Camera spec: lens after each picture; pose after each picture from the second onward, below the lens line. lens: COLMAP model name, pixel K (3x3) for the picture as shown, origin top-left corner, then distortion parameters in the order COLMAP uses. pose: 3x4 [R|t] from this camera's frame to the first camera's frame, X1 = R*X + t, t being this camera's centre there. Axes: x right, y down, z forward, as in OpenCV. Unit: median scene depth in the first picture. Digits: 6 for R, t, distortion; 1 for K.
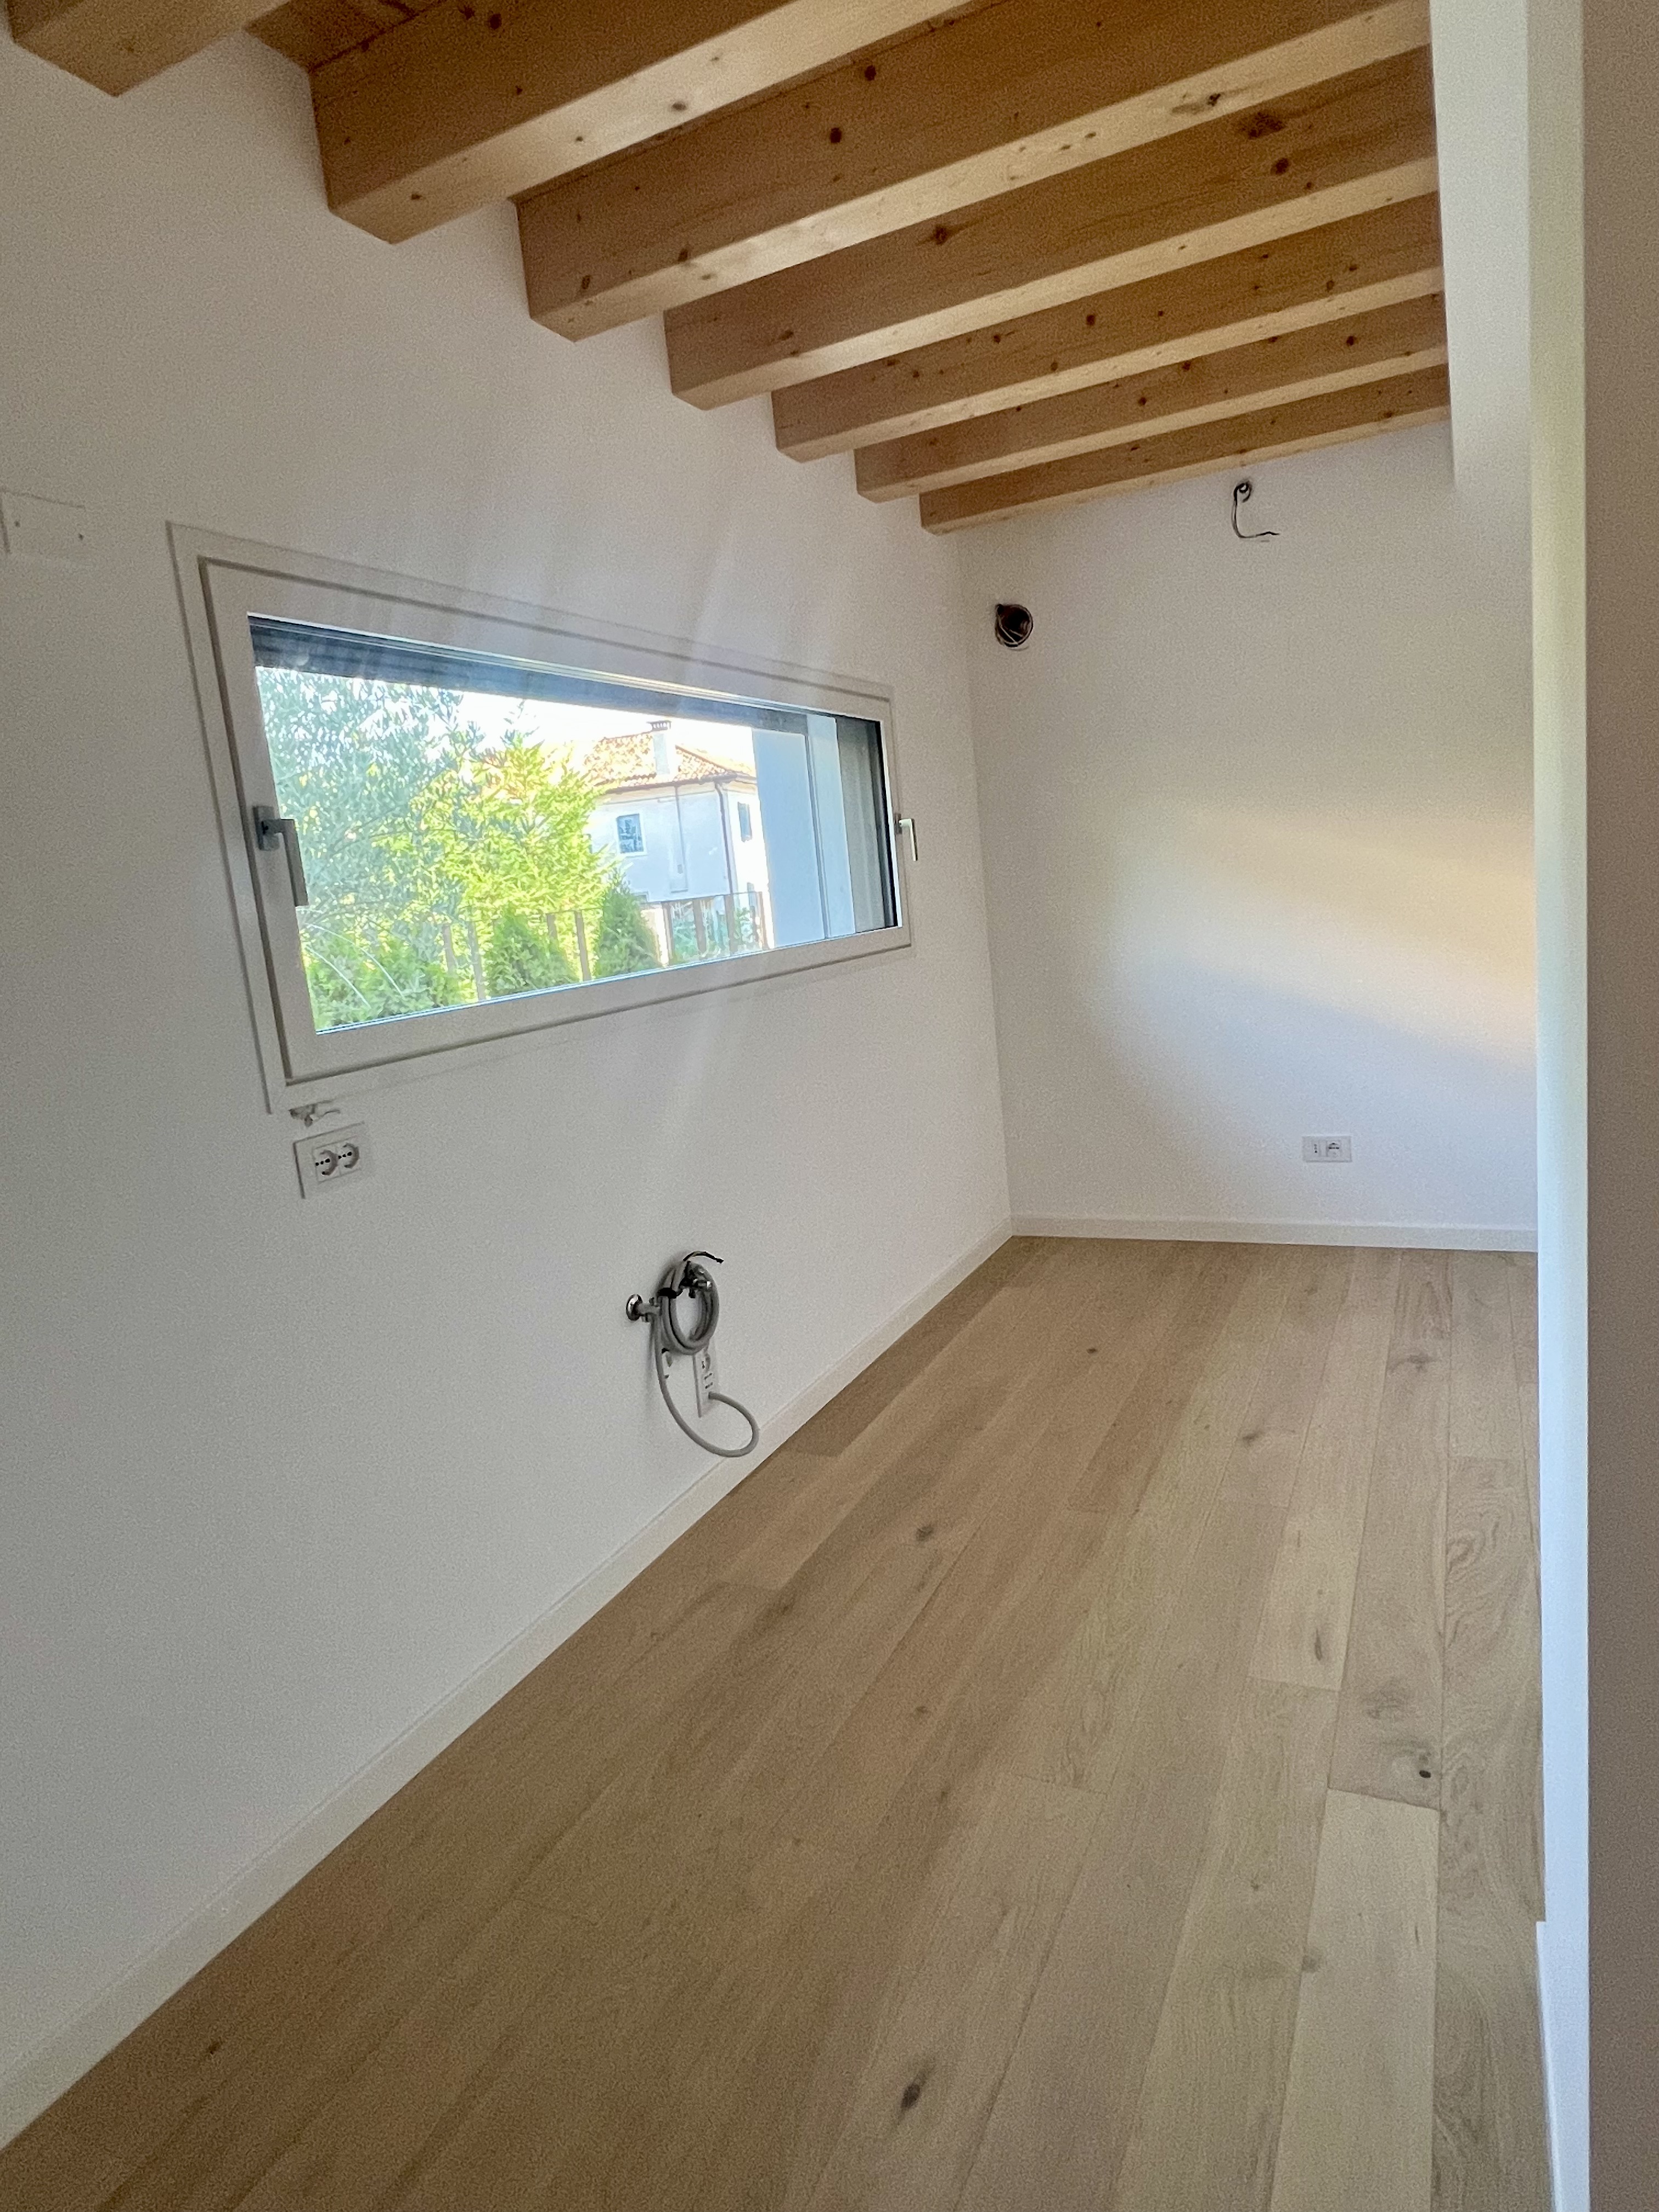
lens RADIAL K [[1282.5, 0, 828.1], [0, 1282.5, 1102.9], [0, 0, 1]] dist [0.005104, 0.000127]
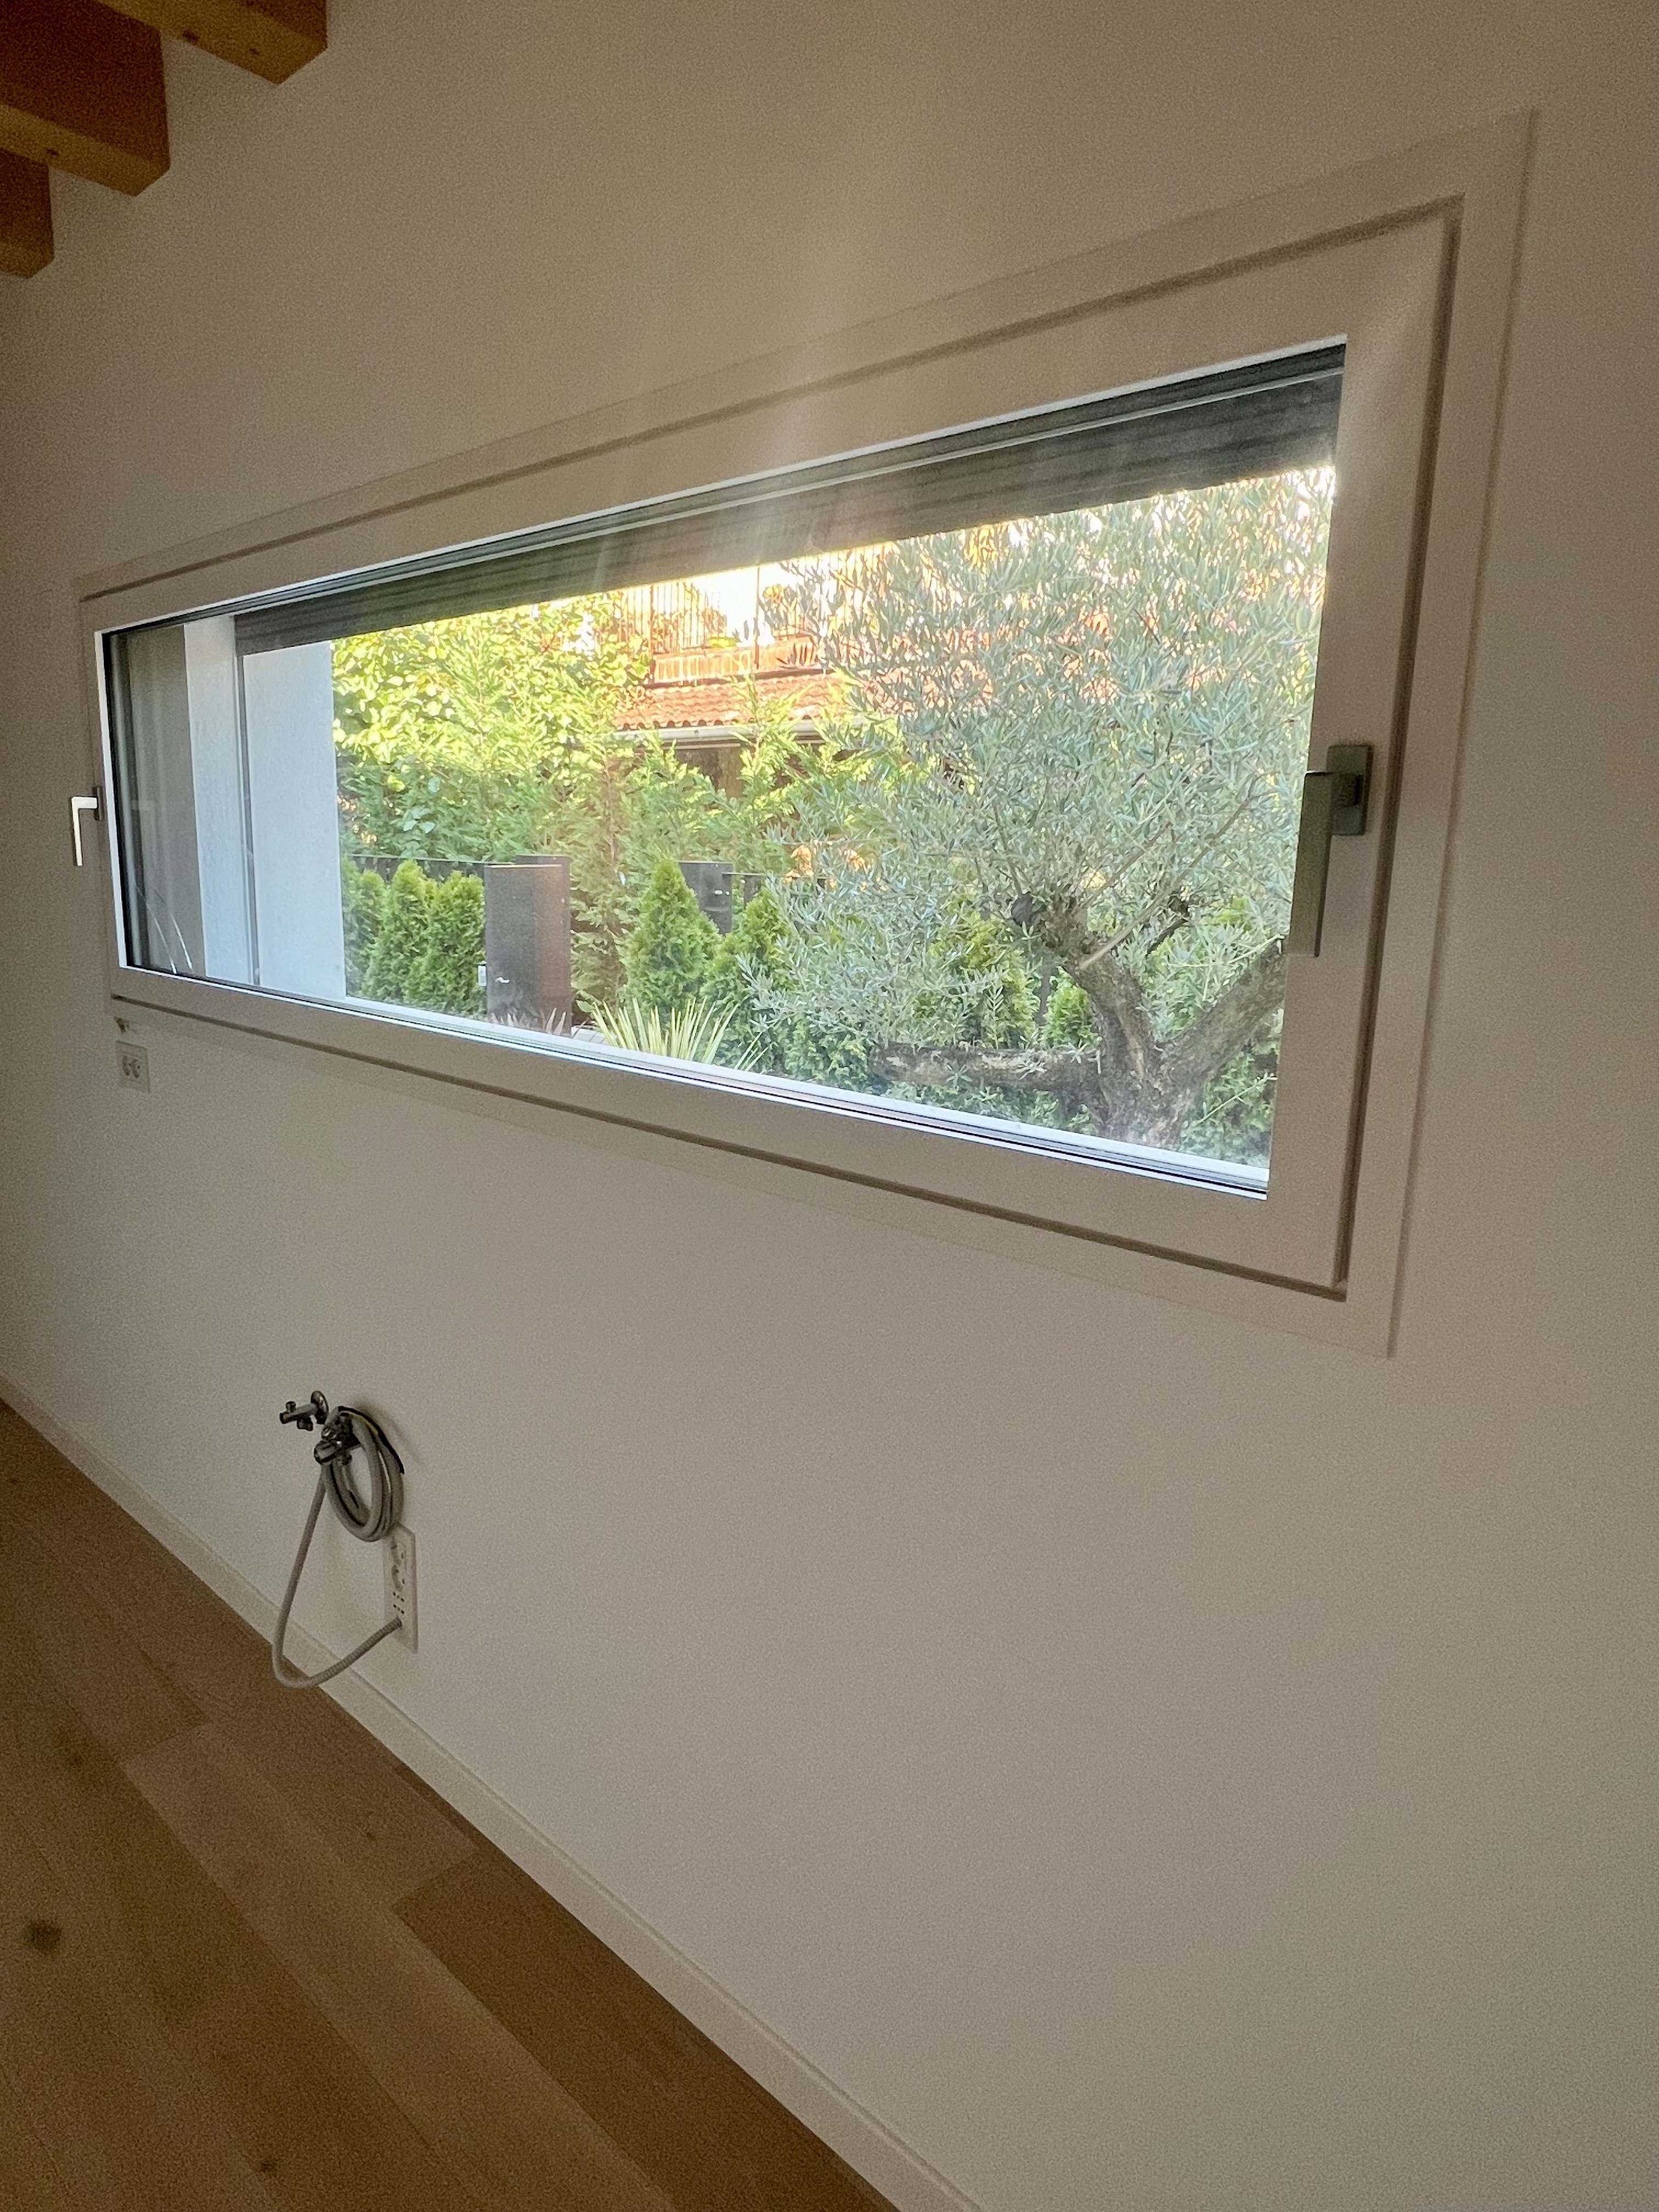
lens RADIAL K [[1282.5, 0, 827.1], [0, 1282.5, 1108.1], [0, 0, 1]] dist [0.005104, 0.000127]
pose [[-0.270821, 0.268584, -0.924402, 0.419104], [-0.166943, 0.932633, 0.319884, -0.298755], [0.948043, 0.240954, -0.207739, 1.297591]]
